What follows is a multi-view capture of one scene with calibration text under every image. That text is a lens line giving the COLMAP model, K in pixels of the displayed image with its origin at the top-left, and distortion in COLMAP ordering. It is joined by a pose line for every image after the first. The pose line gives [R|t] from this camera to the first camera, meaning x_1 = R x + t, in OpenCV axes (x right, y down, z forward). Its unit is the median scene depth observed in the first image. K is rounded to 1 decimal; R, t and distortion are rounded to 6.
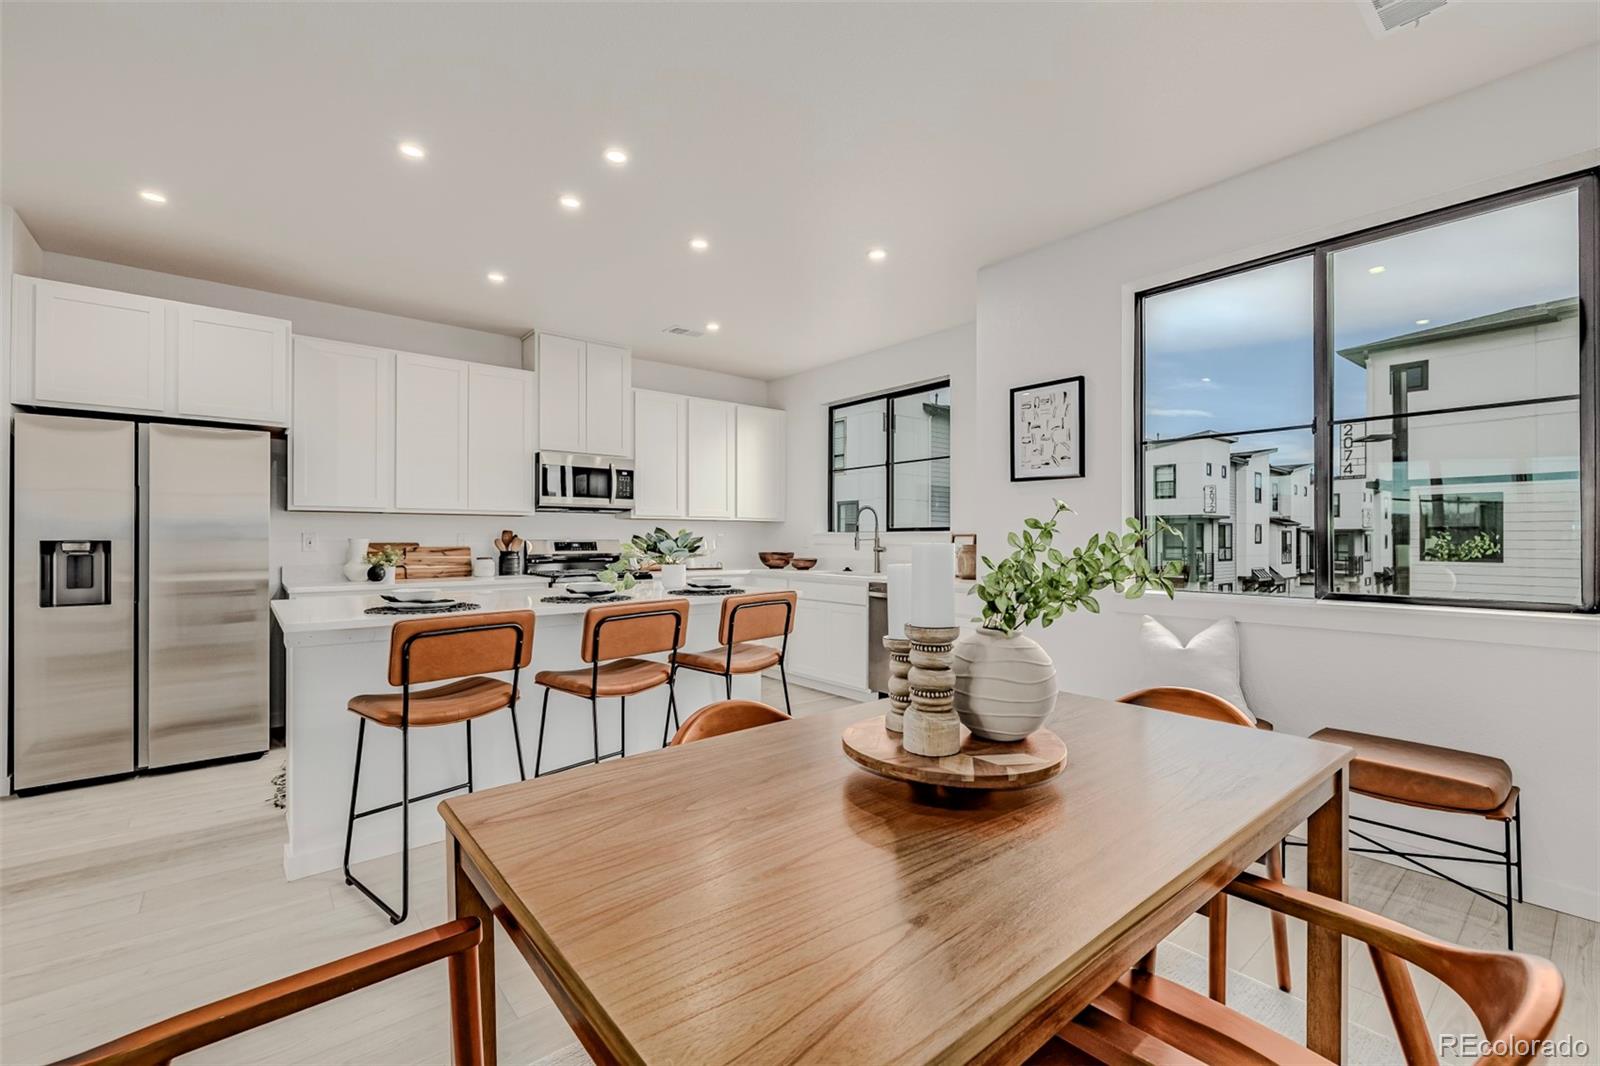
lens RADIAL K [[678.6, 0, 798.3], [0, 678.6, 534.1], [0, 0, 1]] dist [0.000158, 0.000054]
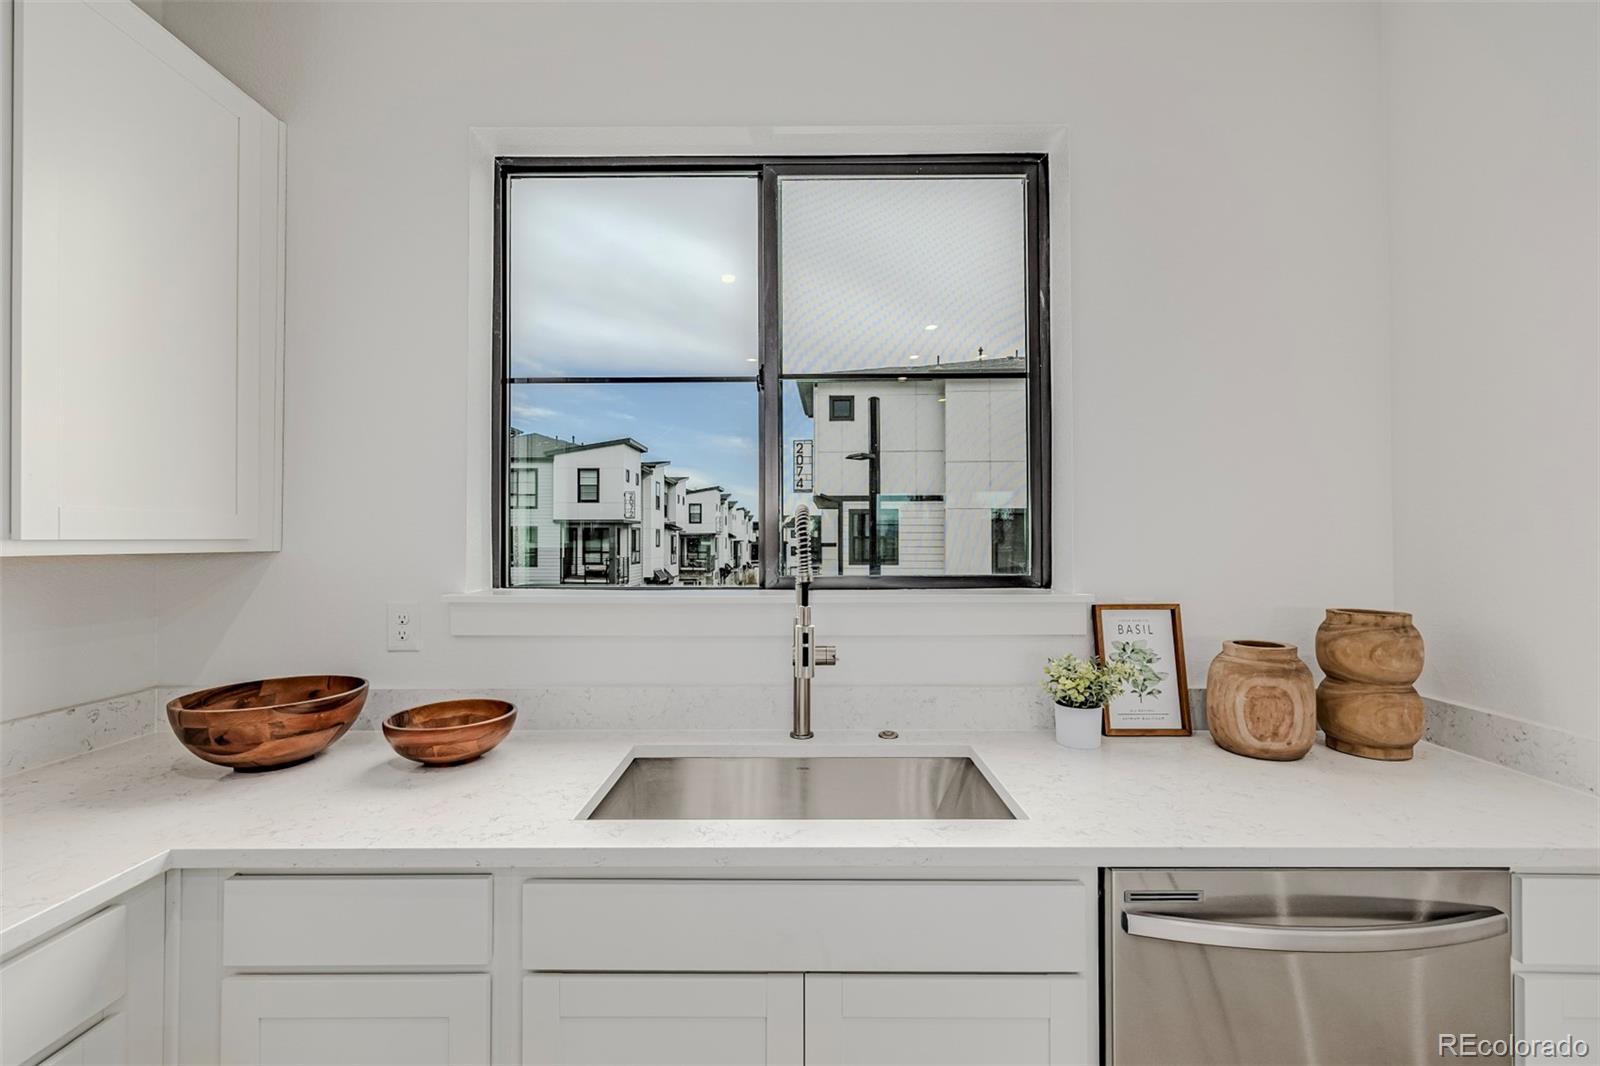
lens RADIAL K [[678.6, 0, 797.2], [0, 678.6, 533.6], [0, 0, 1]] dist [0.000158, 0.000054]
pose [[0.644657, 0.003608, 0.764463, -0.017535], [-0.002022, 0.999993, -0.003015, -0.004611], [-0.764469, 0.000397, 0.644660, 0.127515]]
